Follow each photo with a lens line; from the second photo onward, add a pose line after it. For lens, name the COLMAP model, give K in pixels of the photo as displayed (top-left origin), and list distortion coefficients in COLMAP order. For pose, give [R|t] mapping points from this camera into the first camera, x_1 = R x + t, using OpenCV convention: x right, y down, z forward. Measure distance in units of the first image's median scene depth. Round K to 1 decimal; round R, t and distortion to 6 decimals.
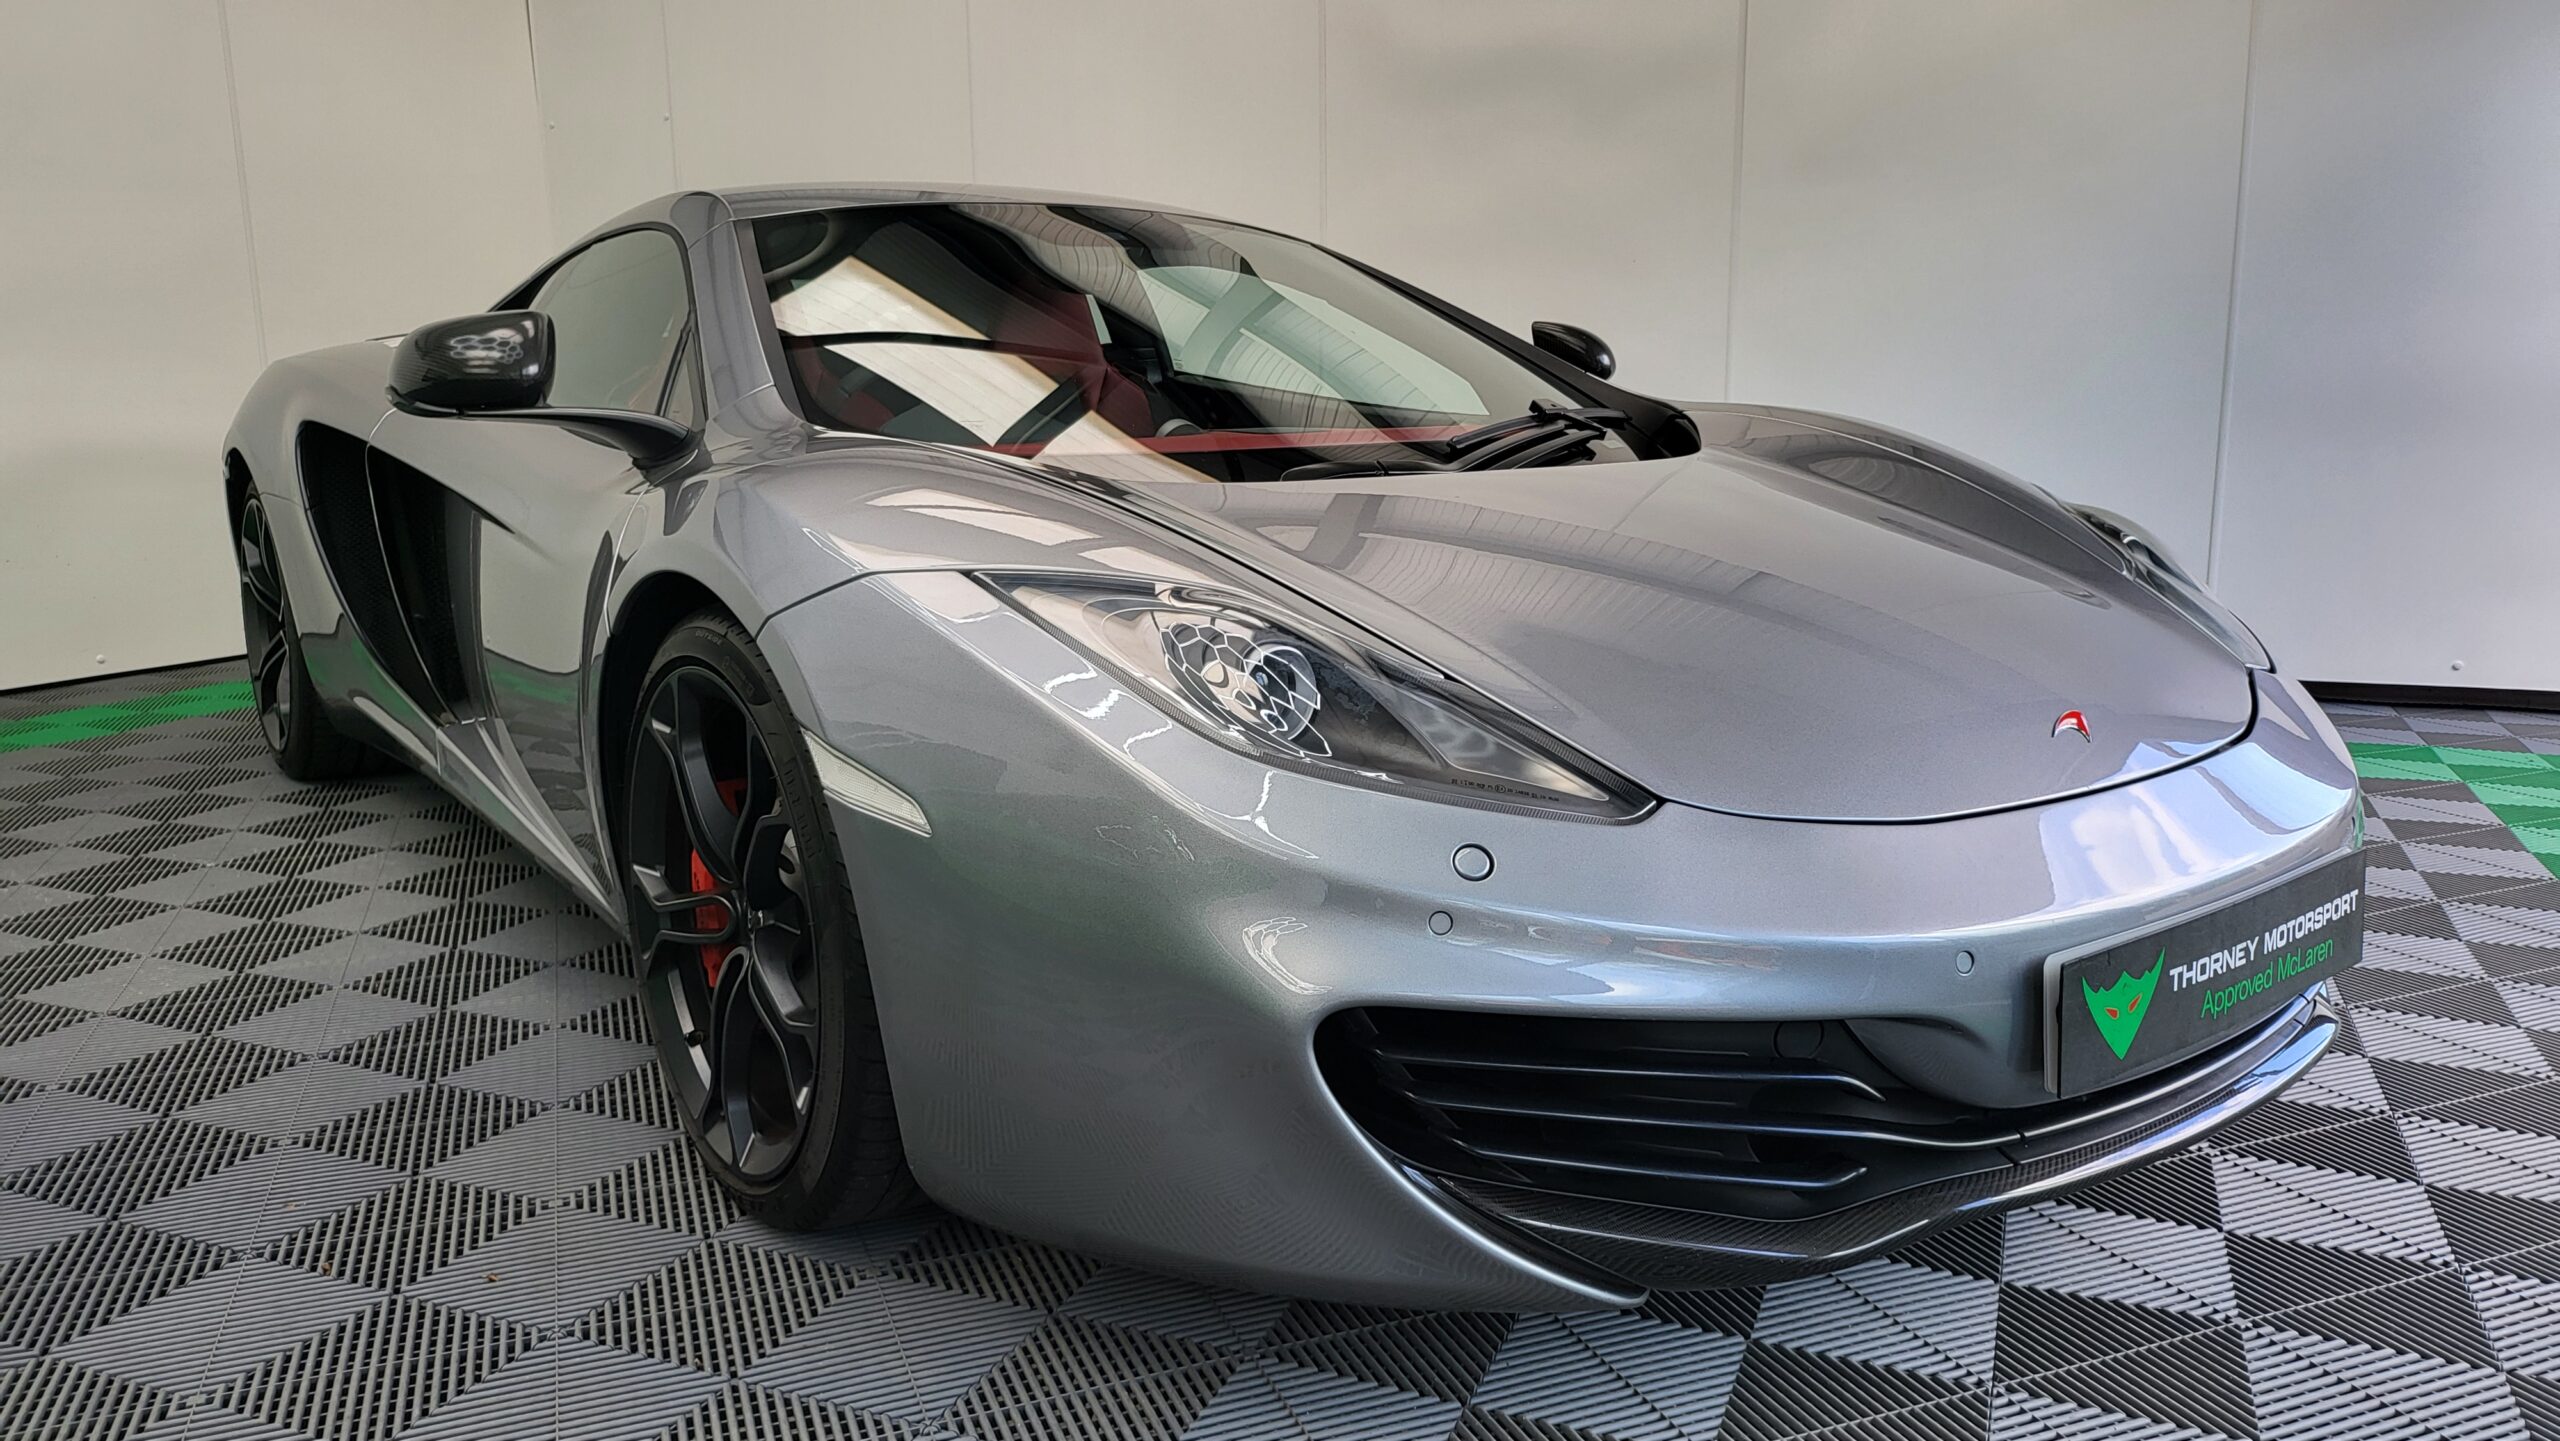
lens RADIAL K [[1814.3, 0, 1268.1], [0, 1814.3, 688.1], [0, 0, 1]] dist [0.027259, -0.006360]
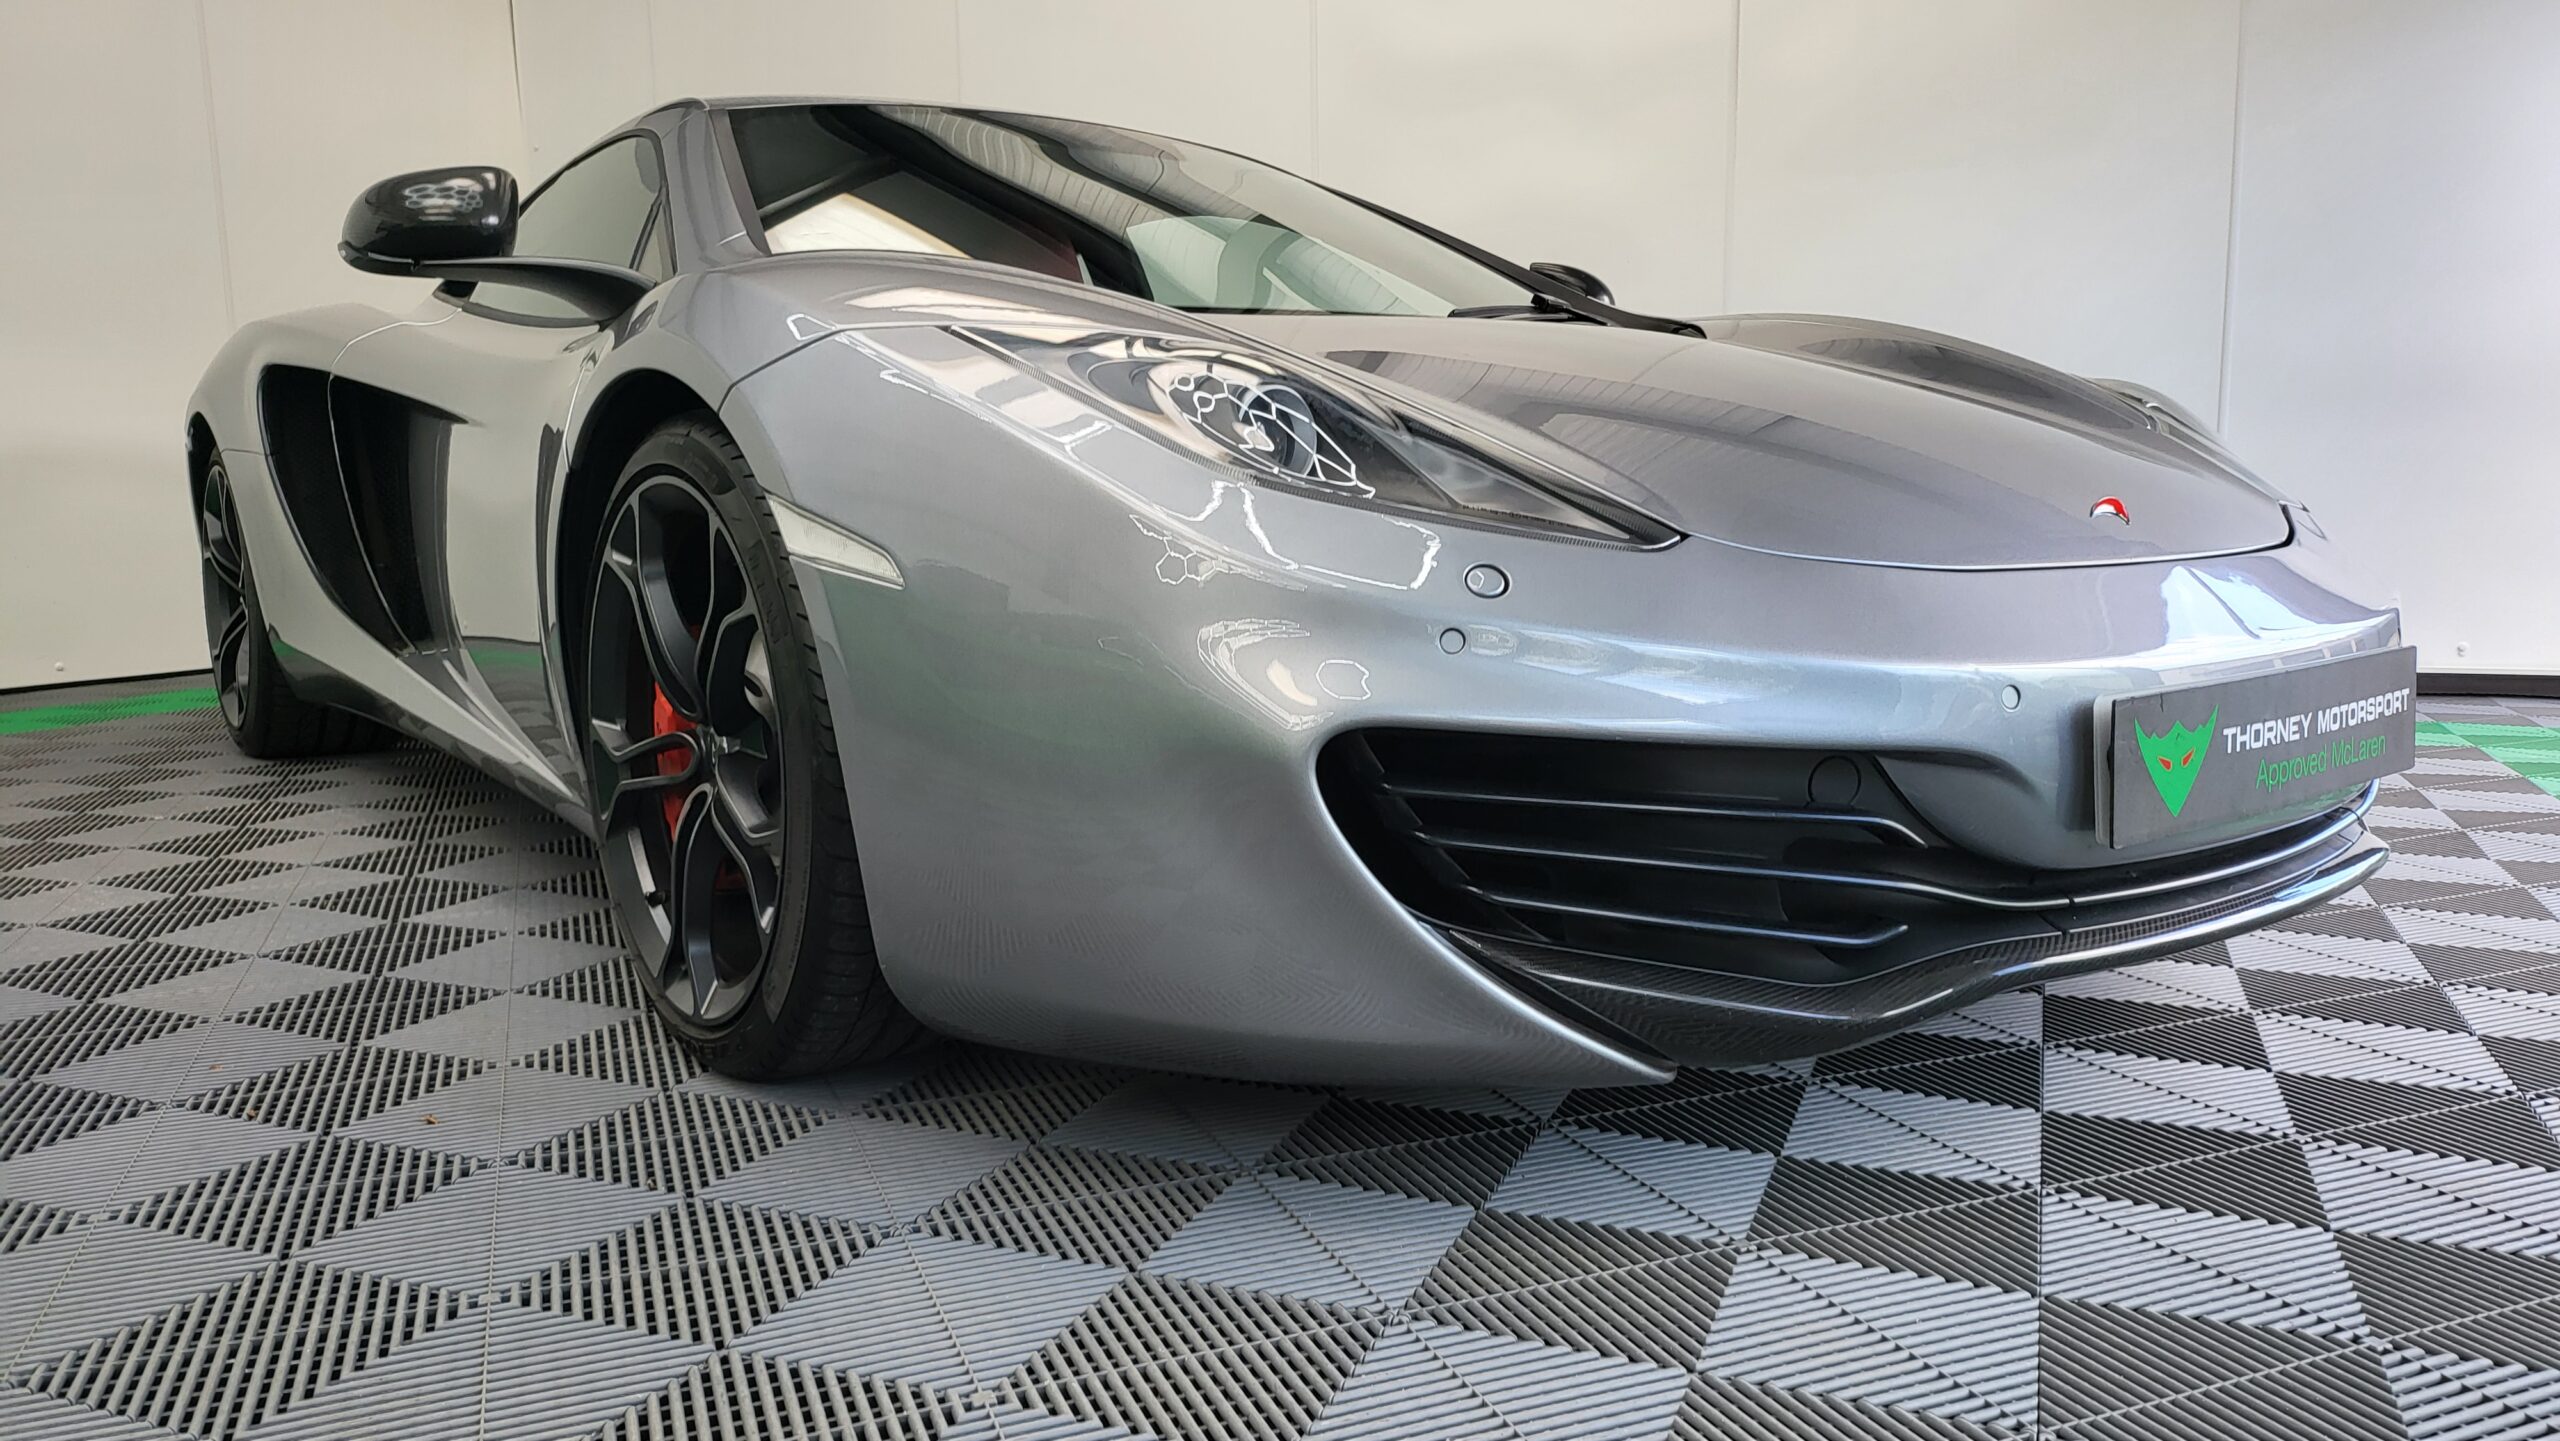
lens RADIAL K [[1820.5, 0, 1295.5], [0, 1820.5, 716.2], [0, 0, 1]] dist [0.024949, -0.010411]
pose [[0.999834, -0.002983, 0.017948, -0.001414], [0.003606, 0.999389, -0.034761, 0.156263], [-0.017833, 0.034820, 0.999234, 0.056848]]
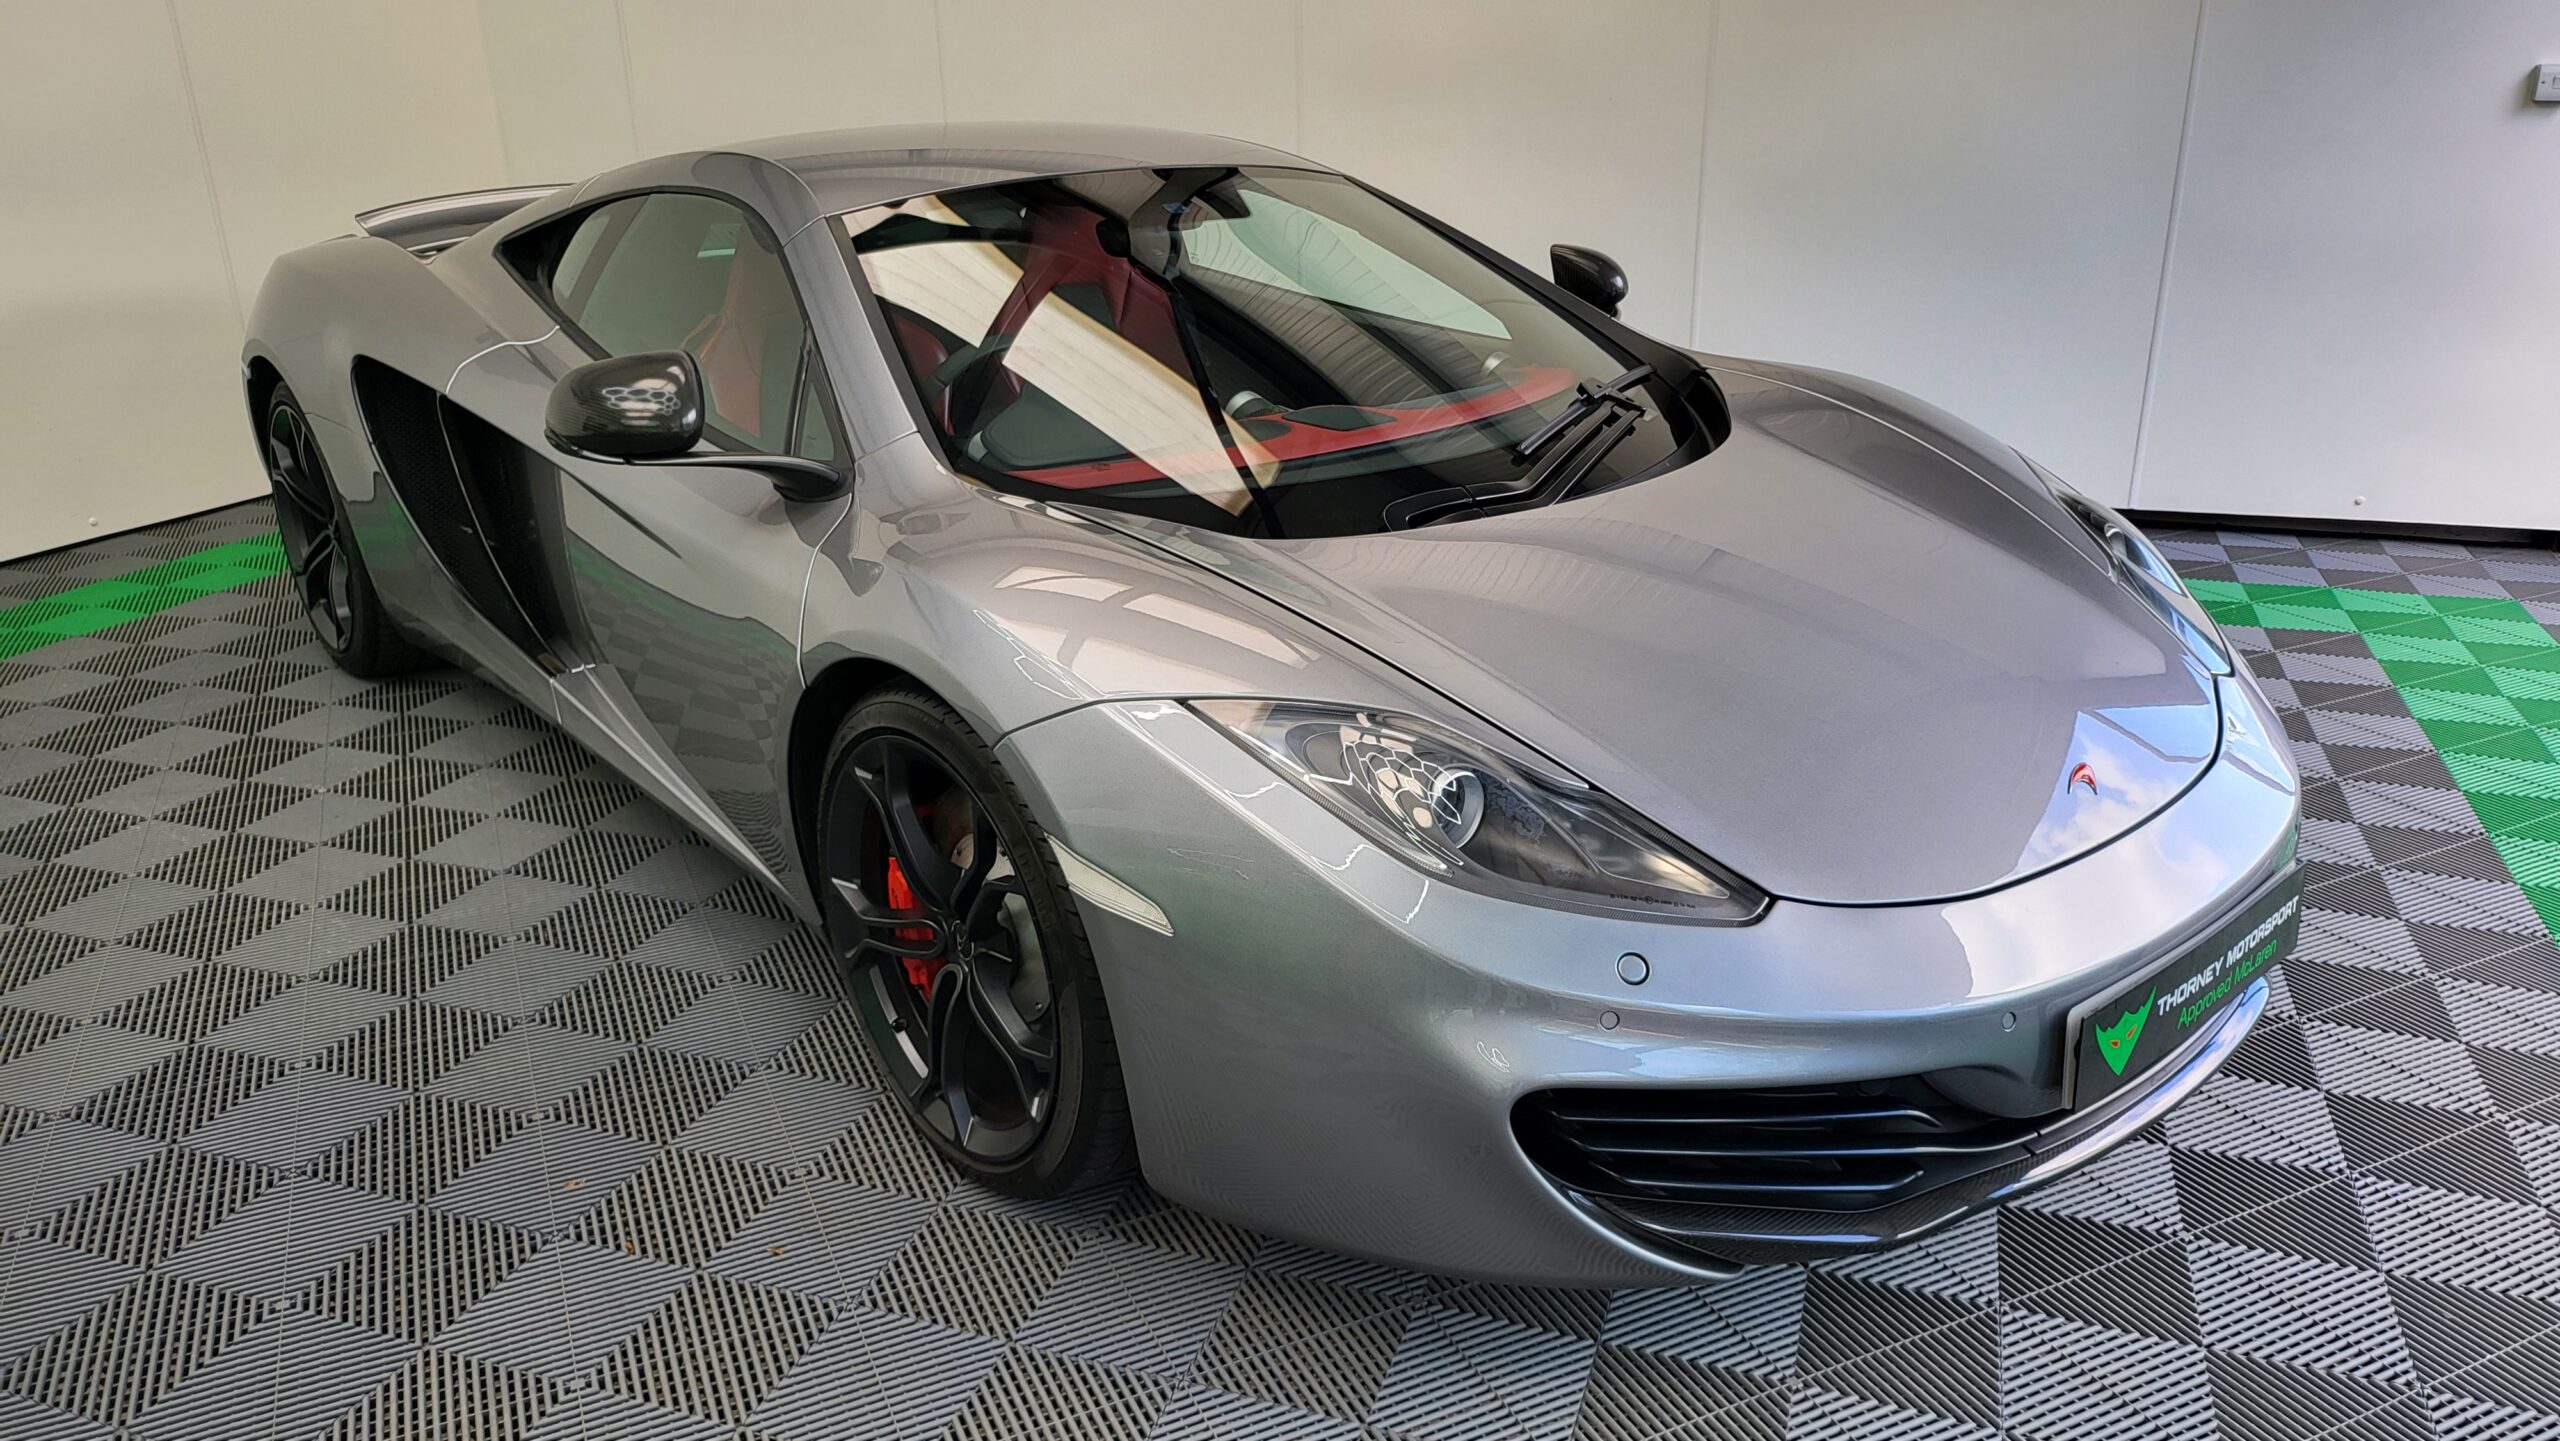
lens RADIAL K [[1814.0, 0, 1280.0], [0, 1814.0, 720.5], [0, 0, 1]] dist [0.024817, -0.003635]
pose [[0.998031, -0.029276, 0.055466, -0.153452], [0.019209, 0.984554, 0.174022, -0.233238], [-0.059703, -0.172614, 0.983178, -0.147420]]
